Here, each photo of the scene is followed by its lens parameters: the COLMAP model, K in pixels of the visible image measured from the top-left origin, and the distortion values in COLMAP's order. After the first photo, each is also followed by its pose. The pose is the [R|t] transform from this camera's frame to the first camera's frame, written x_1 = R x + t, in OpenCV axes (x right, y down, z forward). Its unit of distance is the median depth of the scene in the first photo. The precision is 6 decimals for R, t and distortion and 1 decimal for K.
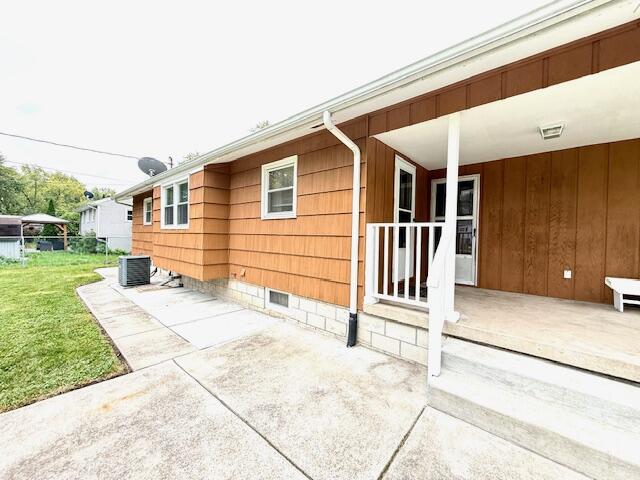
lens RADIAL K [[254.2, 0, 320.0], [0, 254.2, 240.0], [0, 0, 1]] dist [0.000555, -0.000006]
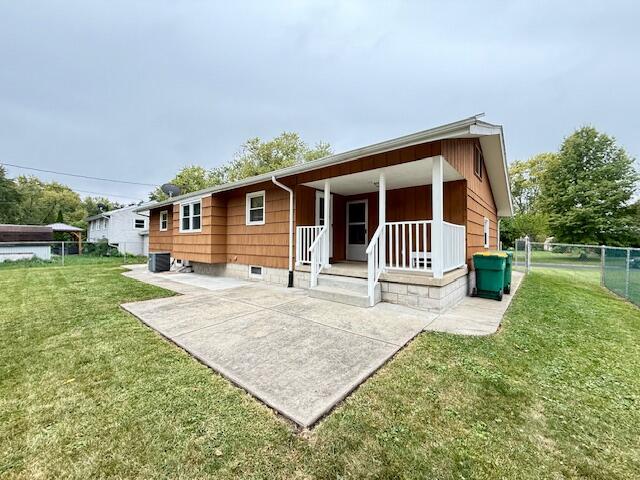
lens RADIAL K [[254.2, 0, 320.0], [0, 254.2, 240.0], [0, 0, 1]] dist [0.000555, -0.000006]
pose [[0.999524, -0.012671, 0.028116, 0.196819], [0.013349, 0.999621, -0.024075, 0.058197], [-0.027801, 0.024439, 0.999315, -0.656070]]
